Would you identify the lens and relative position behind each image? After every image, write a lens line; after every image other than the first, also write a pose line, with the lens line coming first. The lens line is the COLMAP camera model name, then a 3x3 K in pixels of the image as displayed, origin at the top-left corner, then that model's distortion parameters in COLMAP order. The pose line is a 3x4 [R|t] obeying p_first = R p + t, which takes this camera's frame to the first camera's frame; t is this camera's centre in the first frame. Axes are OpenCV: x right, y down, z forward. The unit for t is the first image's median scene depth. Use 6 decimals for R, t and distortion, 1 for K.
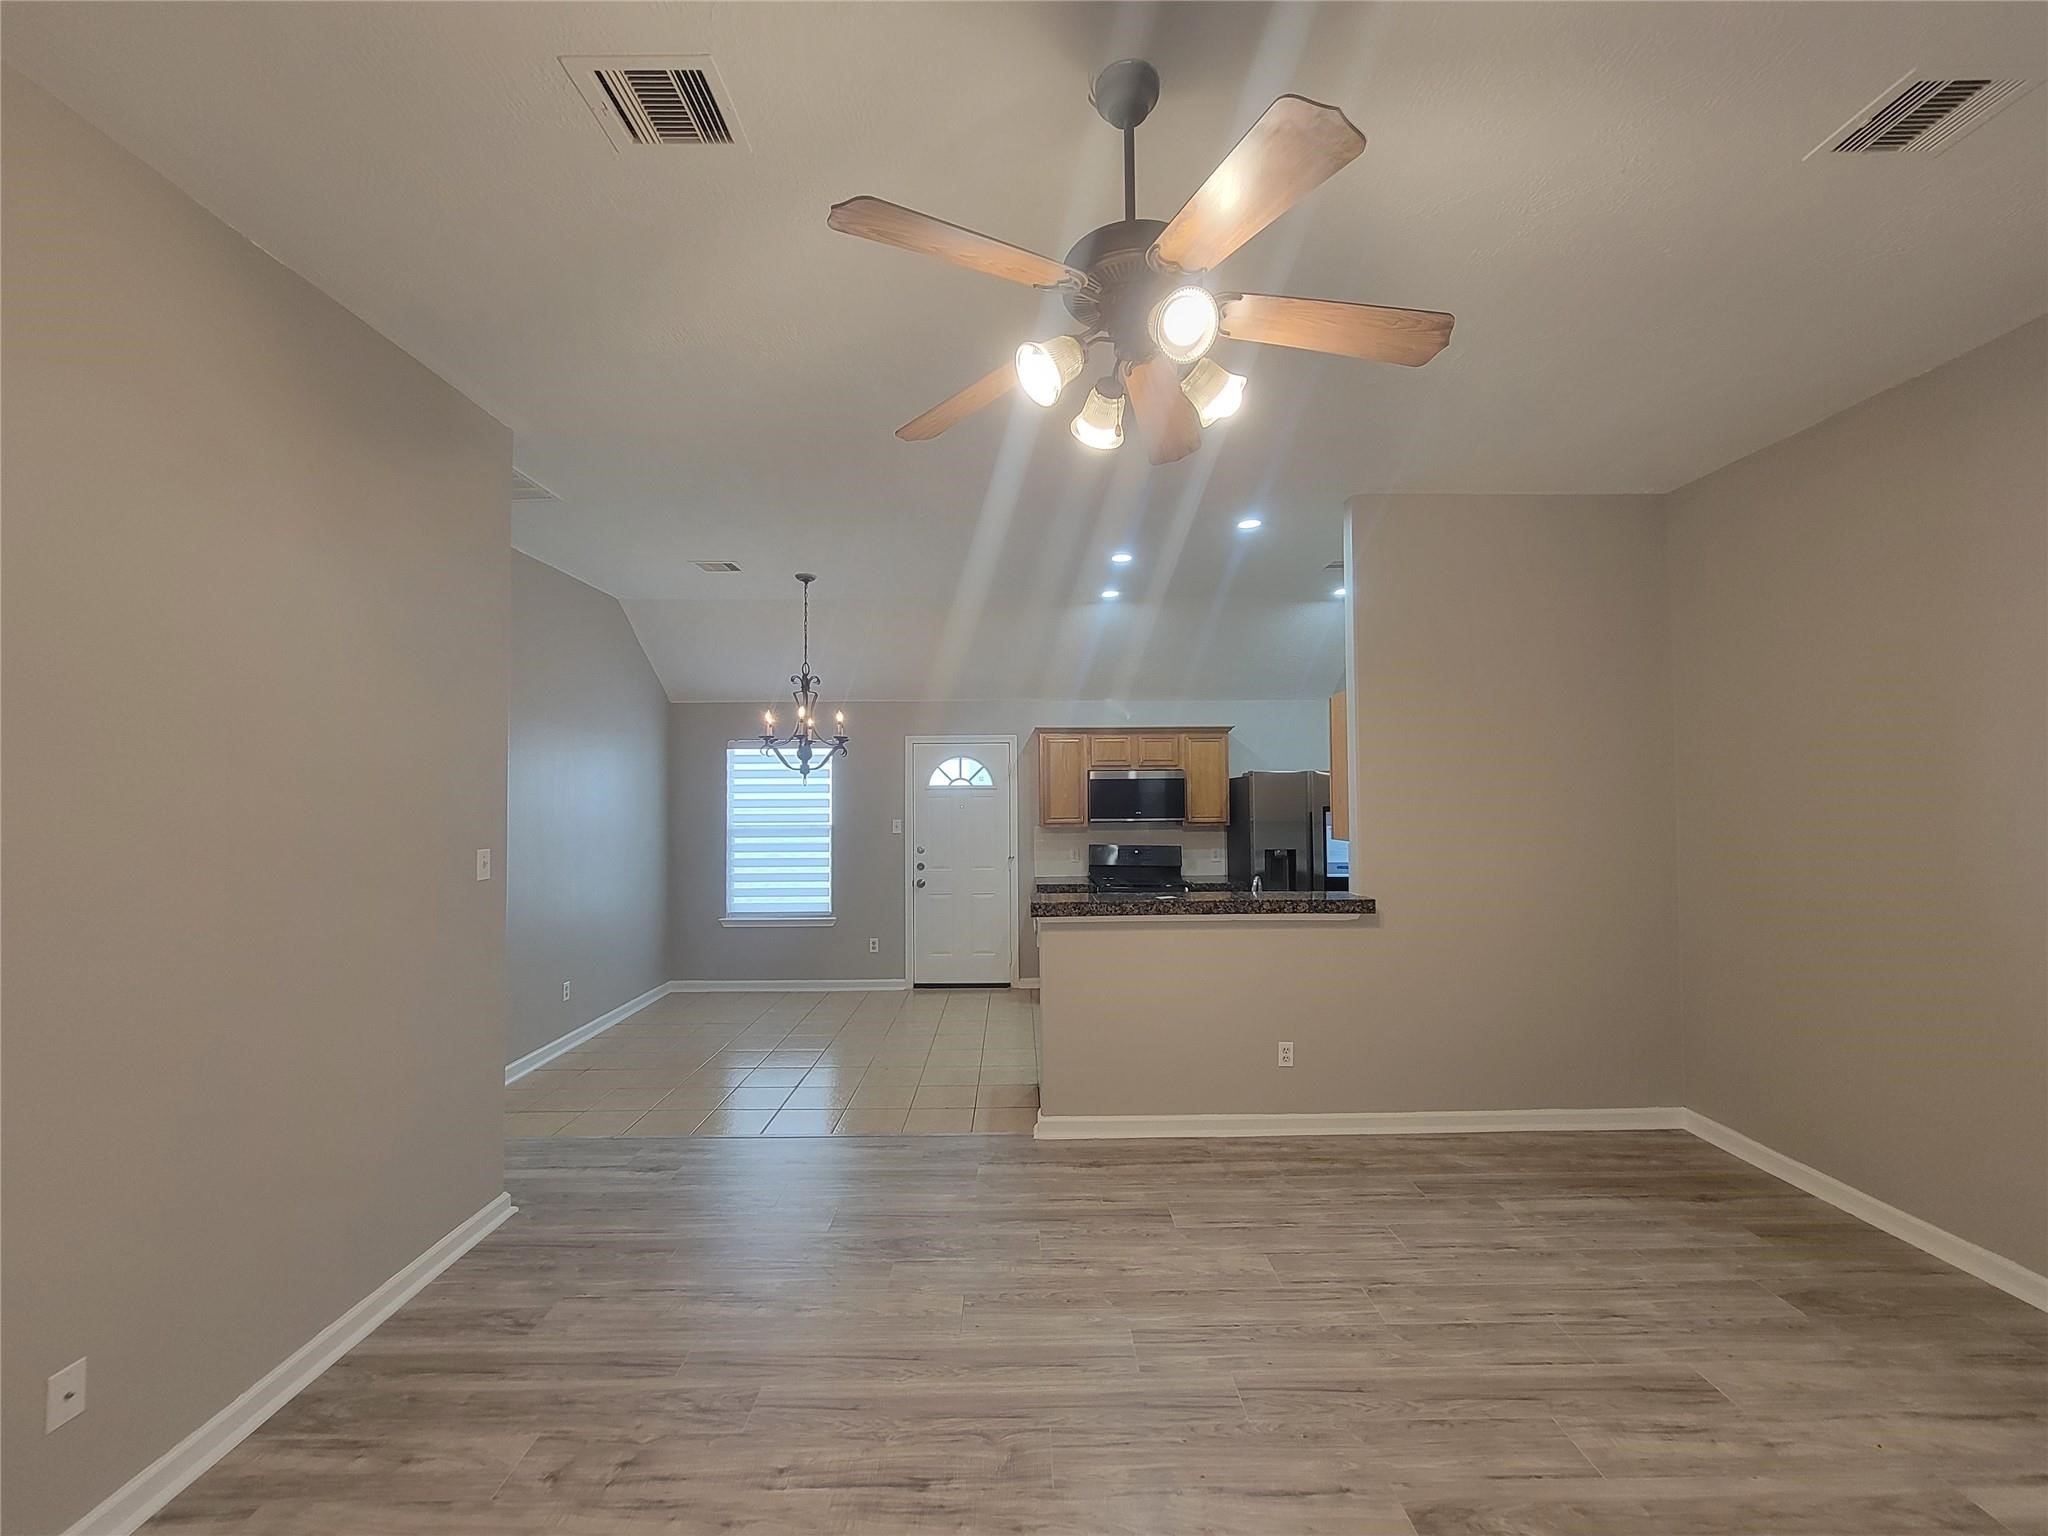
lens RADIAL K [[841.0, 0, 1026.4], [0, 841.0, 769.9], [0, 0, 1]] dist [-0.006557, 0.002804]
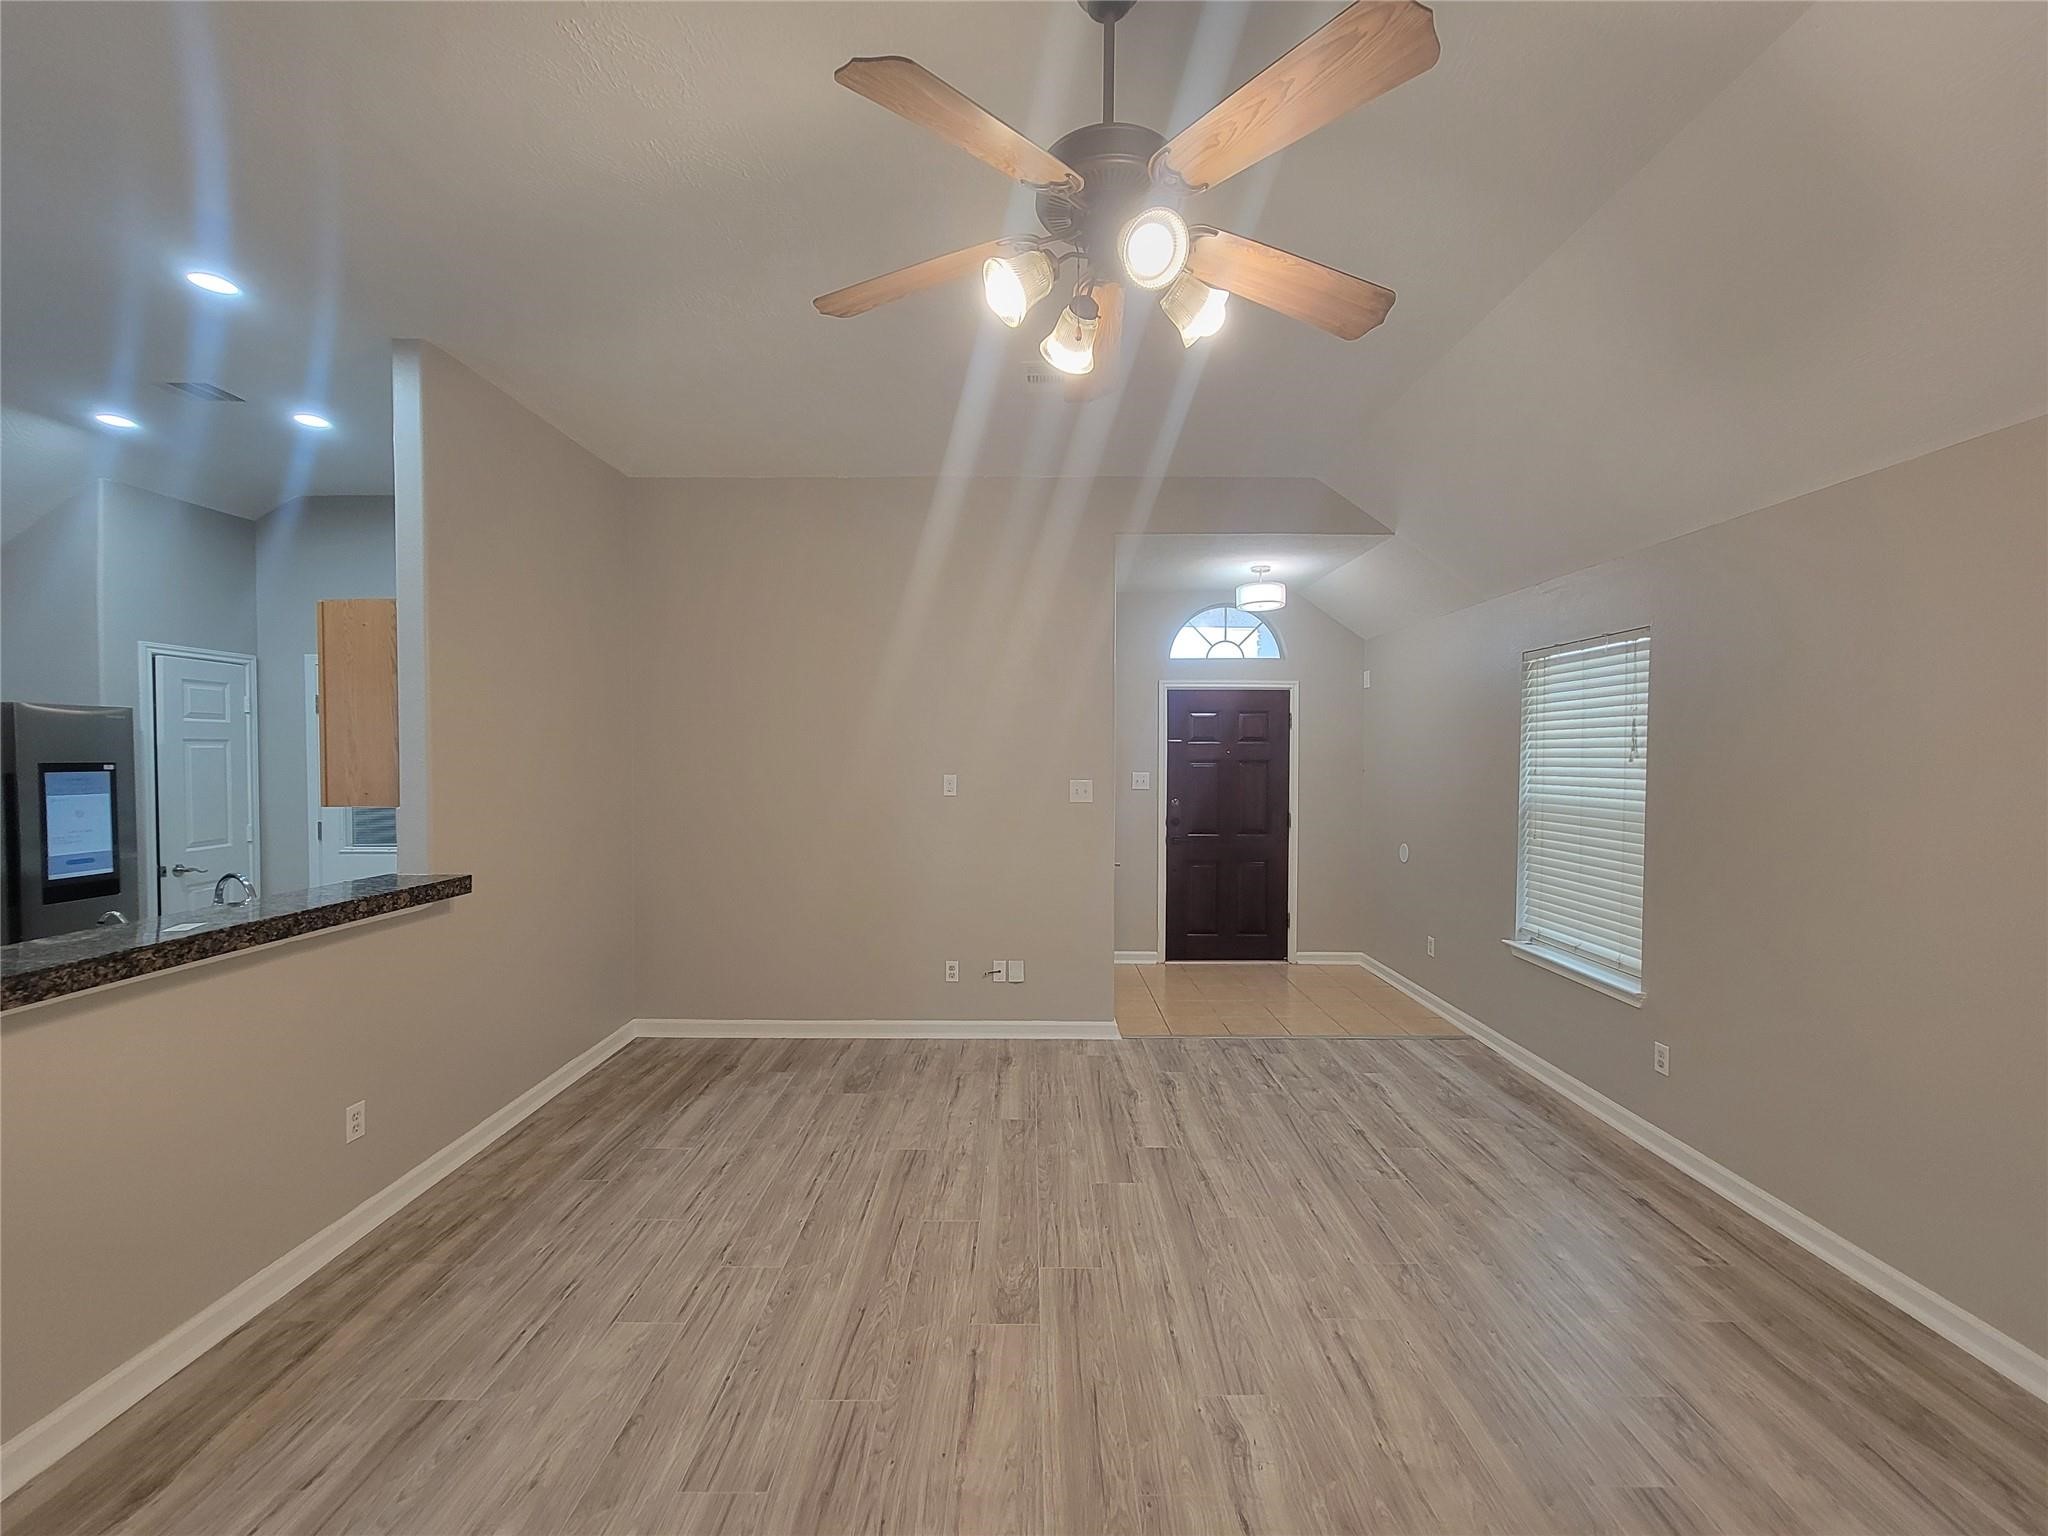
lens RADIAL K [[841.0, 0, 1029.8], [0, 841.0, 767.9], [0, 0, 1]] dist [-0.006557, 0.002804]
pose [[0.013131, -0.012033, 0.999841, -0.403206], [-0.032507, 0.999394, 0.012455, 0.028647], [-0.999385, -0.032665, 0.012732, 0.507341]]
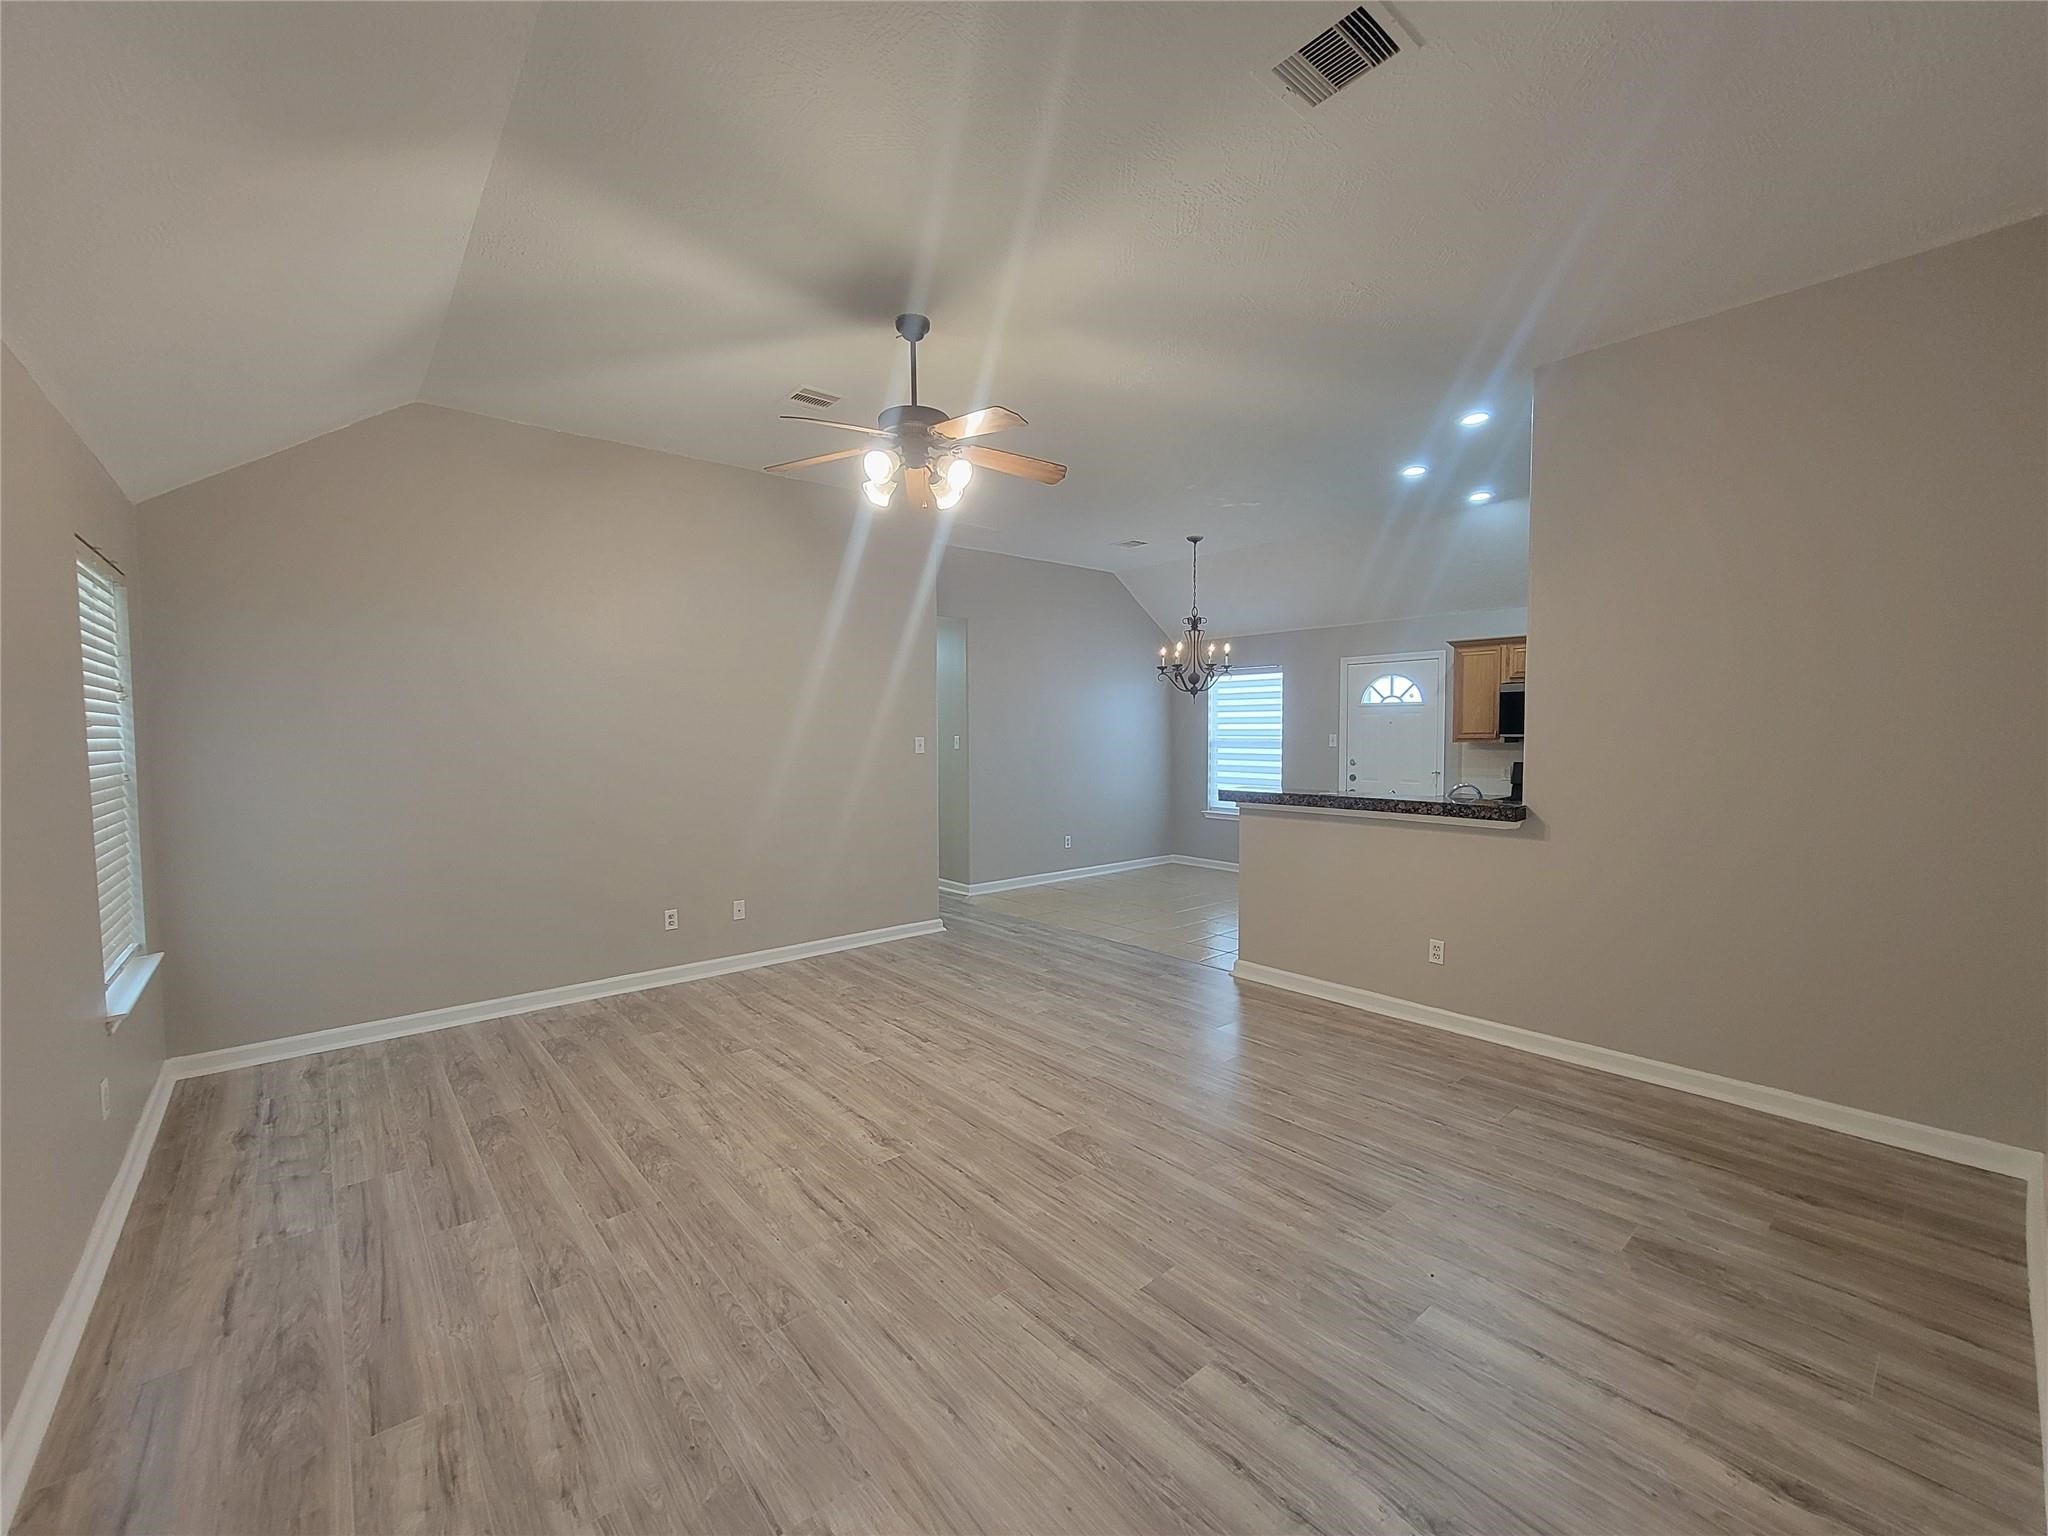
lens RADIAL K [[841.0, 0, 1024.8], [0, 841.0, 758.0], [0, 0, 1]] dist [-0.006557, 0.002804]
pose [[0.639071, 0.029137, -0.768596, 0.864183], [0.024256, 0.998022, 0.058003, 0.031681], [0.768765, -0.055711, 0.637100, -0.040452]]
